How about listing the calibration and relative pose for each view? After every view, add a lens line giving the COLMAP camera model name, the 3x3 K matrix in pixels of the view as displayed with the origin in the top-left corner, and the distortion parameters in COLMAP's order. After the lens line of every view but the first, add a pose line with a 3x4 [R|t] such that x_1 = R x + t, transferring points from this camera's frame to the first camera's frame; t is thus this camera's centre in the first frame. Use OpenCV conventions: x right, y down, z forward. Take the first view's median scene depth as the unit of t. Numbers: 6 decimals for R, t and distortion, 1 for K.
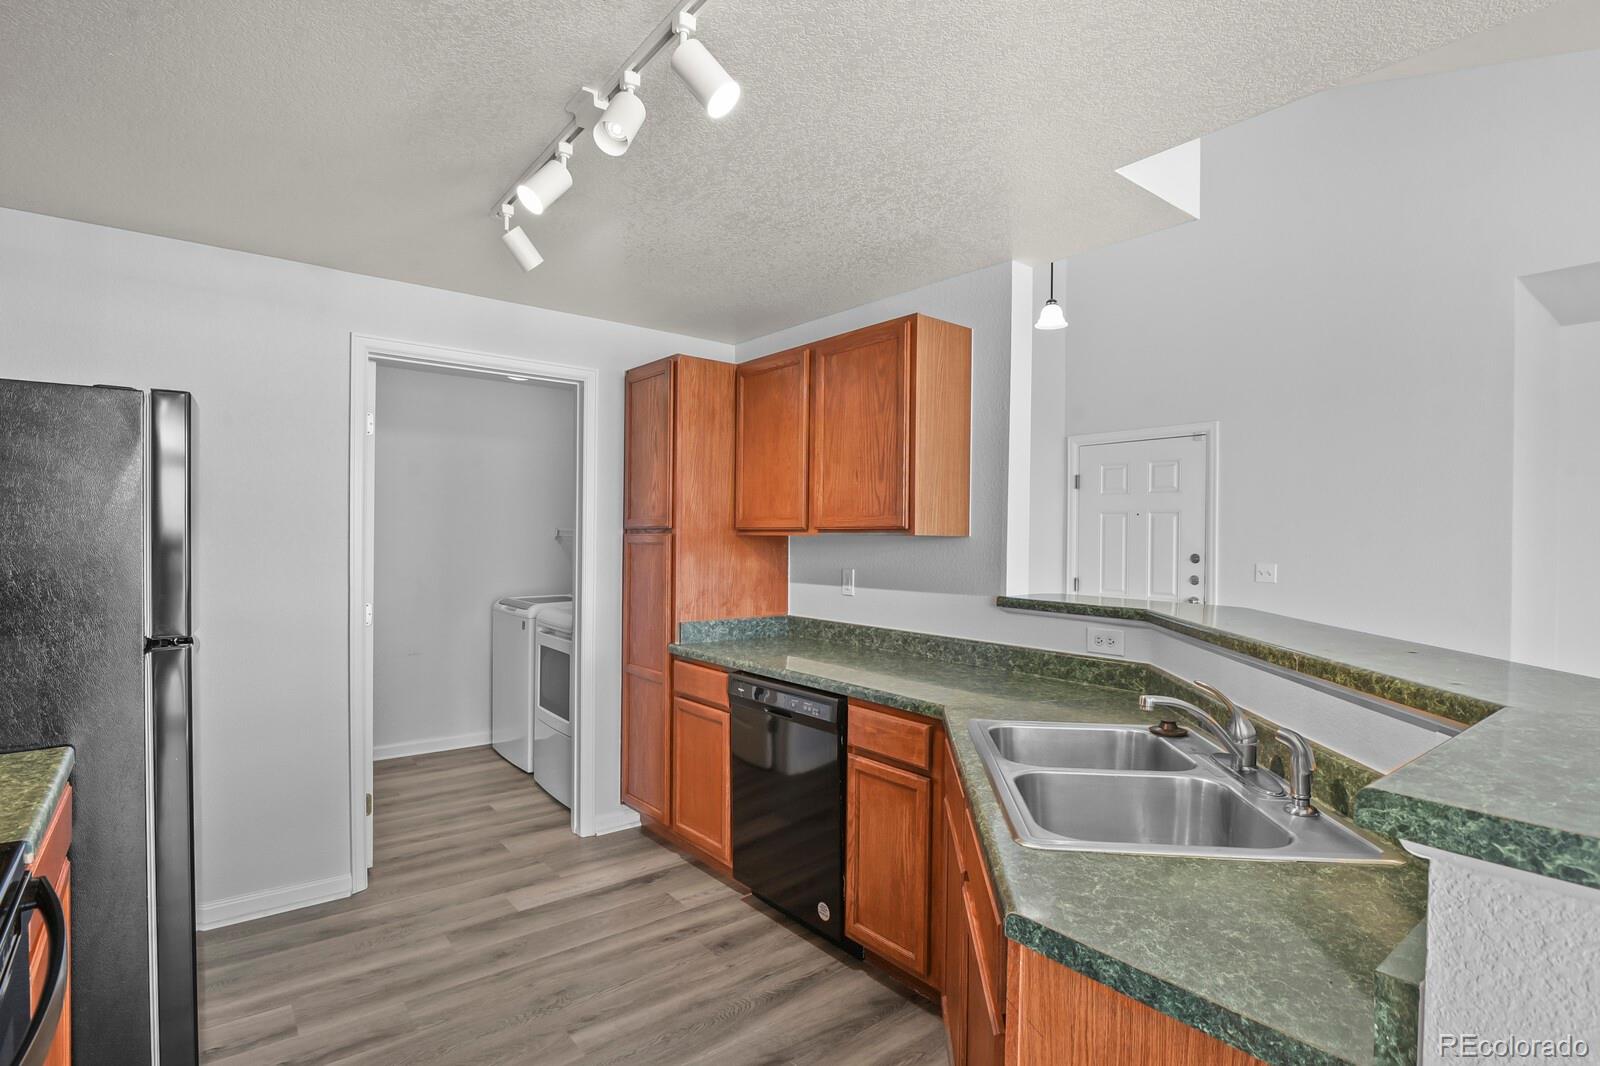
lens RADIAL K [[777.4, 0, 791.8], [0, 777.4, 537.6], [0, 0, 1]] dist [-0.005098, -0.004254]
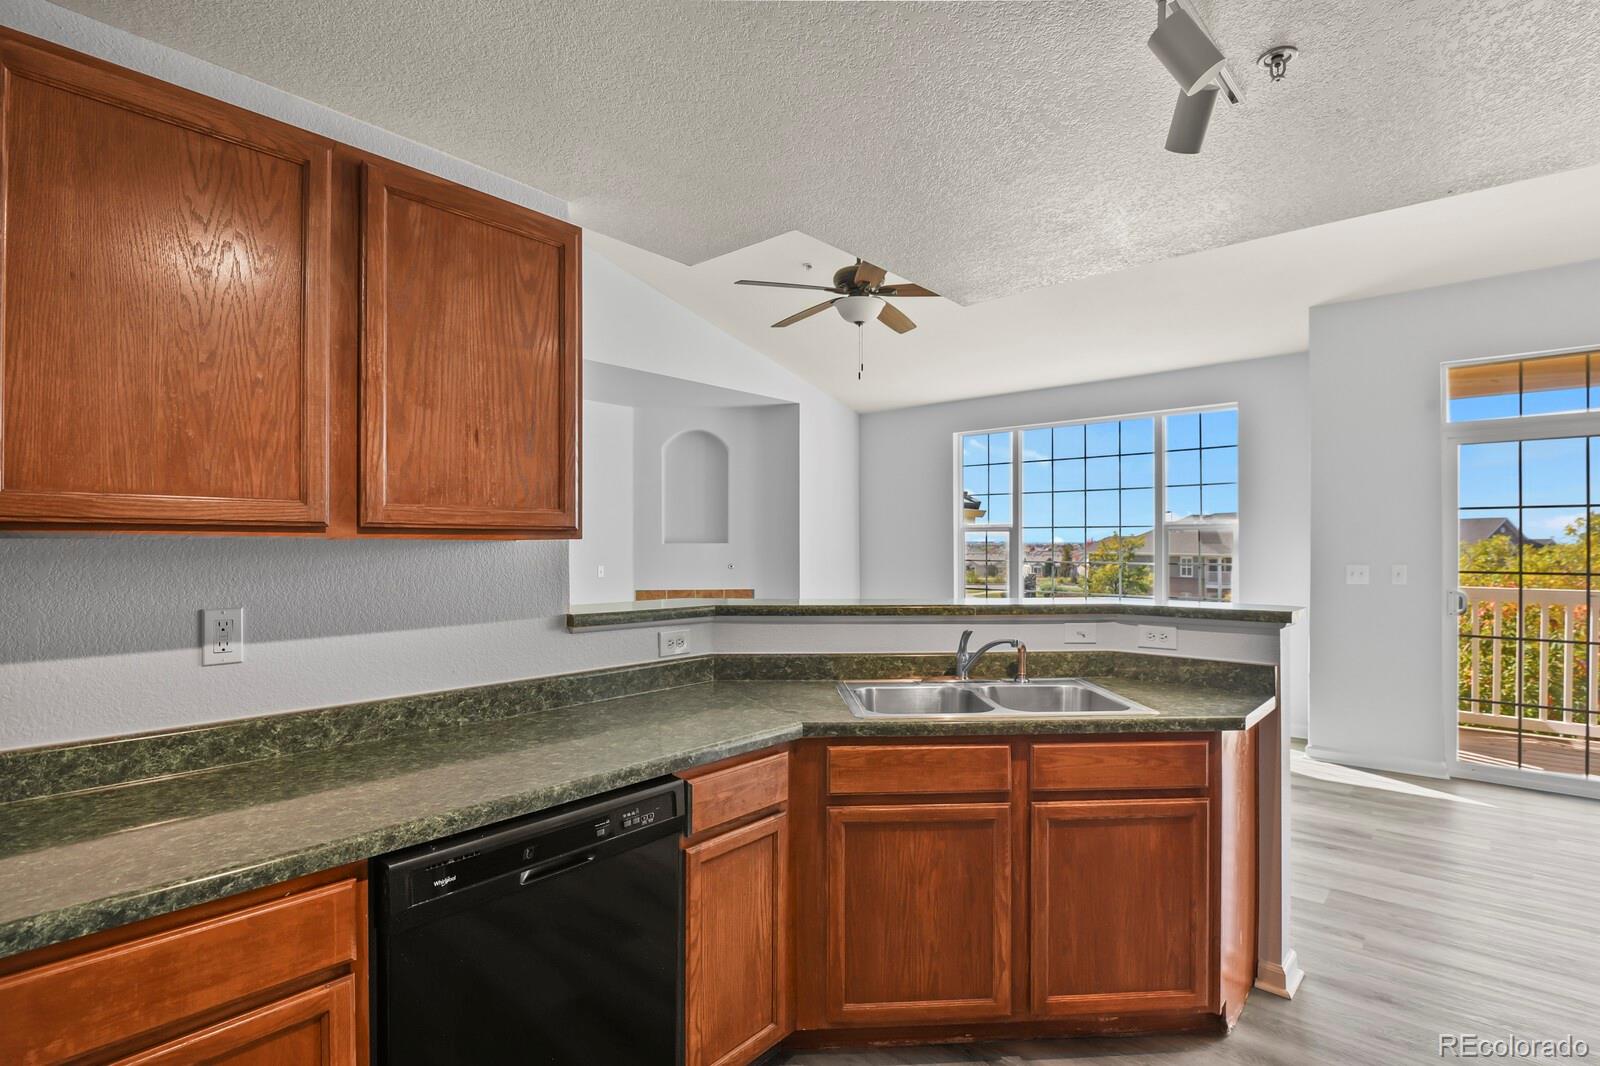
lens RADIAL K [[777.4, 0, 804.7], [0, 777.4, 535.0], [0, 0, 1]] dist [-0.005098, -0.004254]
pose [[-0.185591, 0.002323, 0.982624, -0.477864], [-0.000896, 0.999996, -0.002533, -0.004341], [-0.982627, -0.001350, -0.185588, 0.767138]]
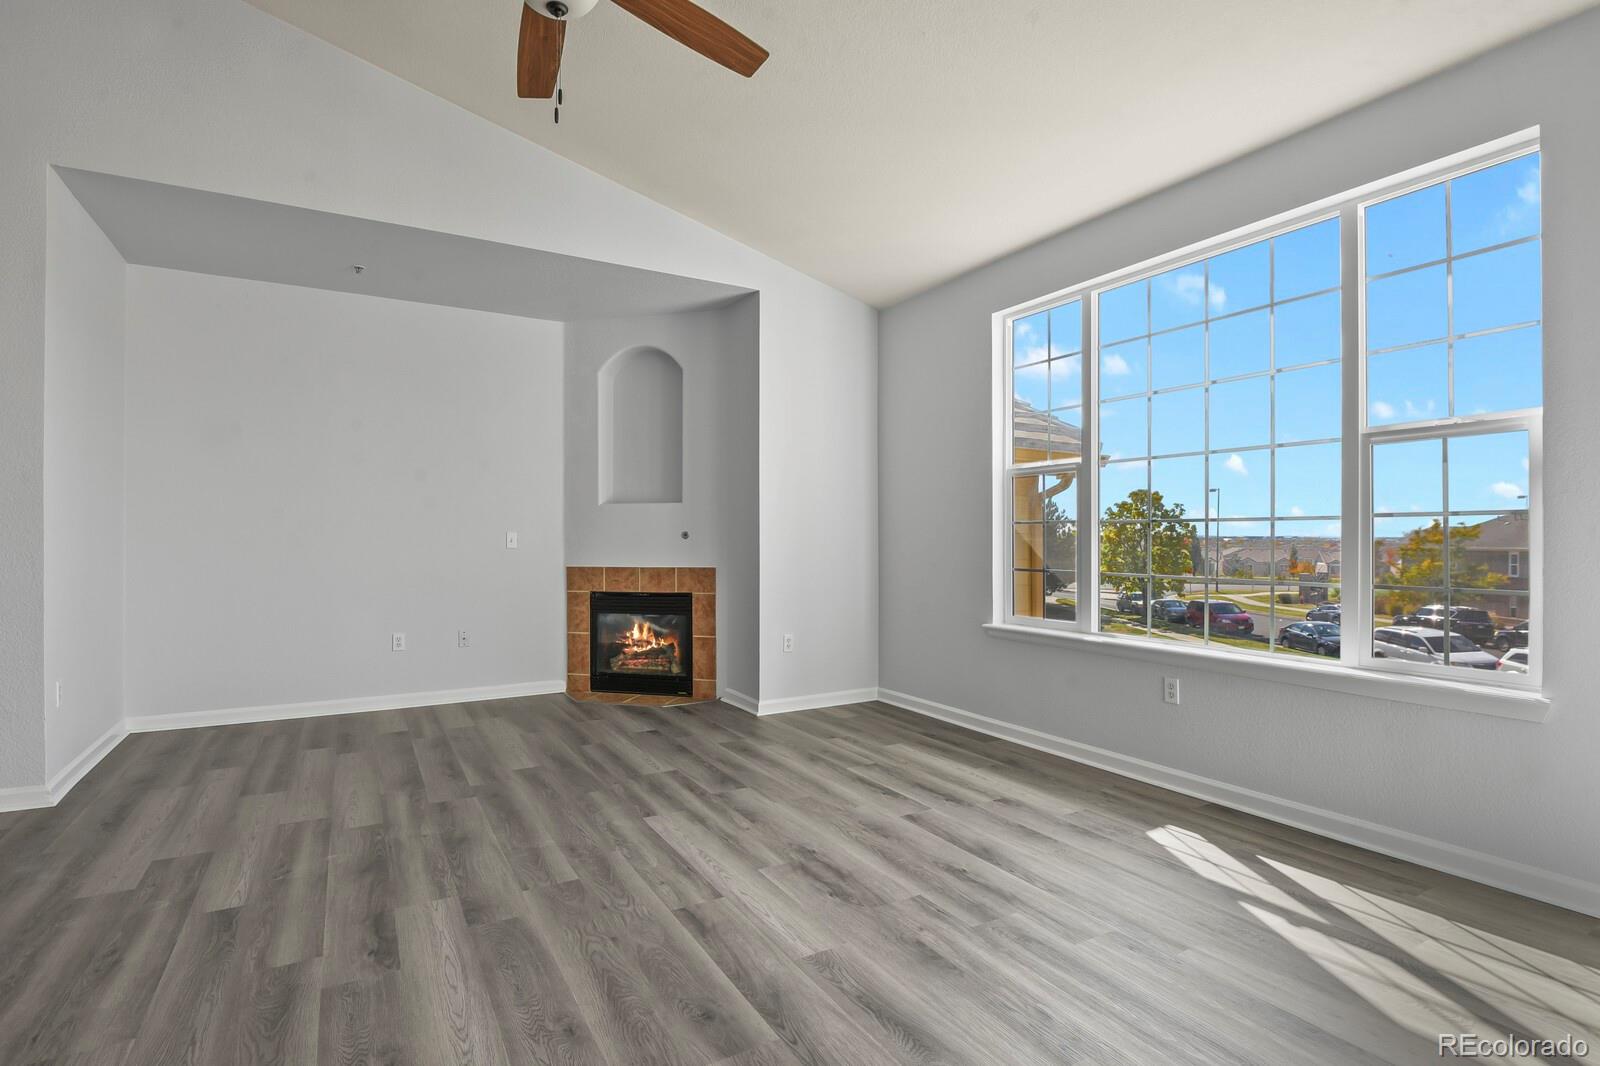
lens RADIAL K [[777.4, 0, 798.9], [0, 777.4, 533.2], [0, 0, 1]] dist [-0.005098, -0.004254]
pose [[0.130267, -0.004178, 0.991470, 0.250790], [-0.000959, 0.999990, 0.004340, 0.073368], [-0.991479, -0.001516, 0.130261, 0.087047]]
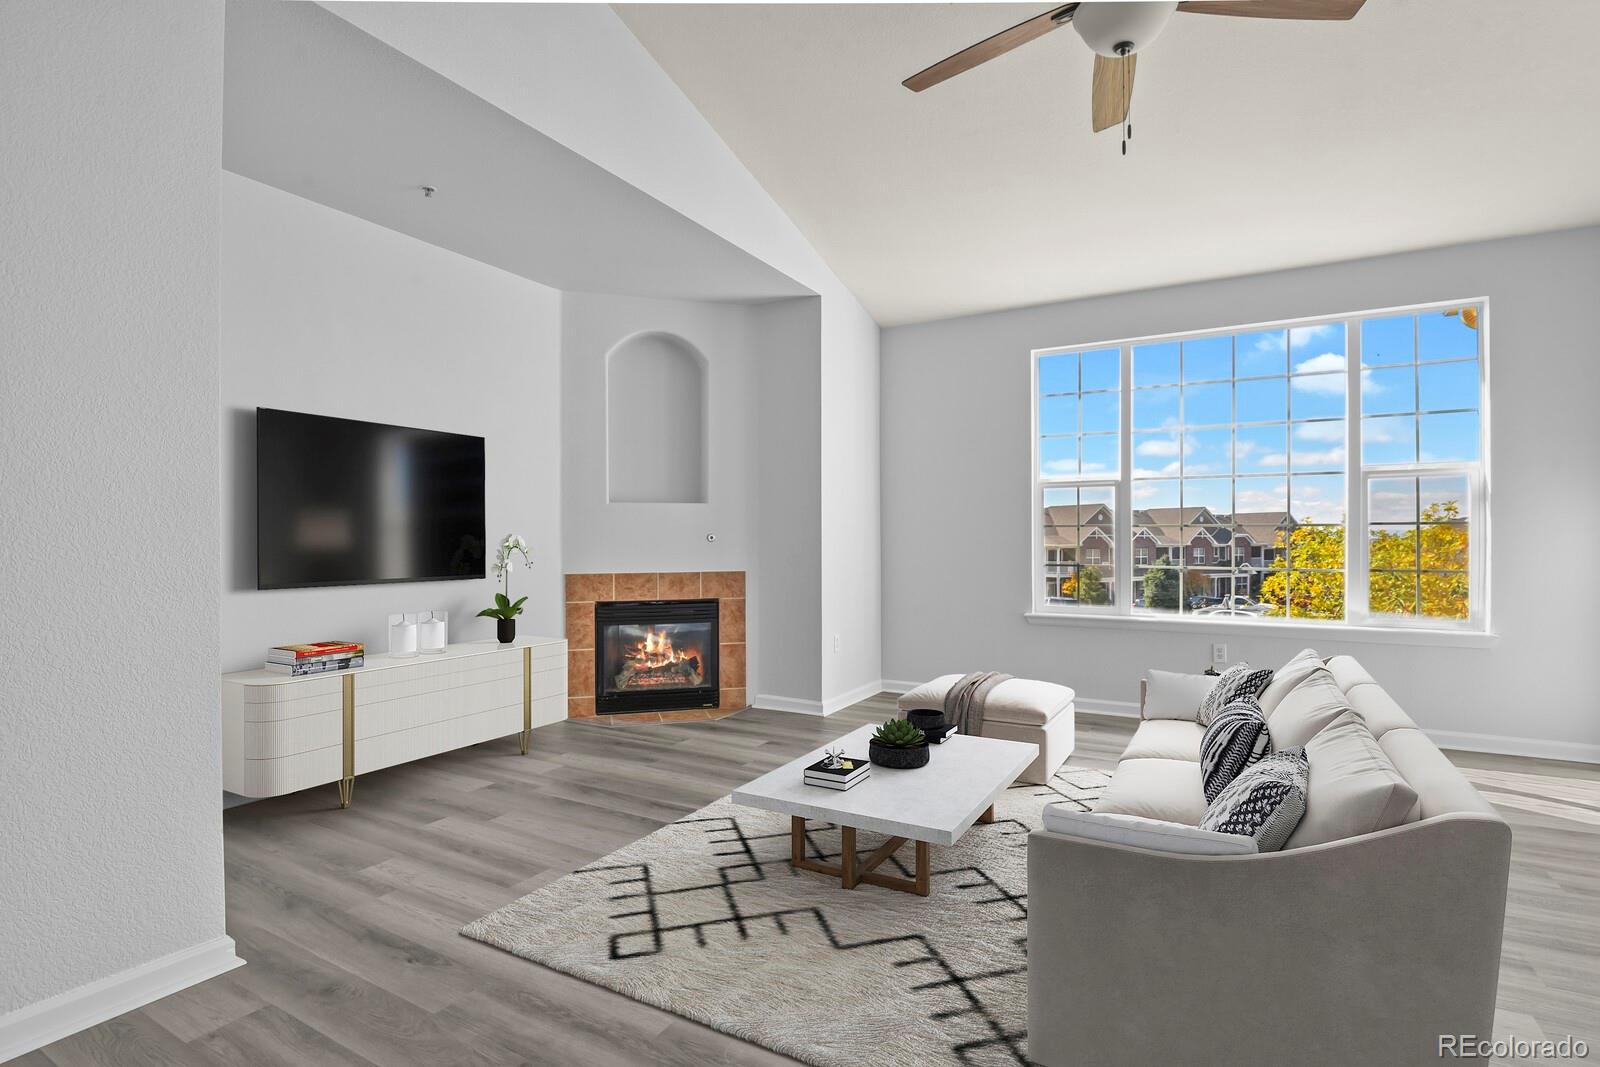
lens RADIAL K [[777.4, 0, 806.8], [0, 777.4, 533.2], [0, 0, 1]] dist [-0.005098, -0.004254]
pose [[-0.380467, -0.004448, 0.924784, 0.340650], [-0.003311, 0.999989, 0.003448, 0.070022], [-0.924788, -0.001750, -0.380478, 0.971642]]
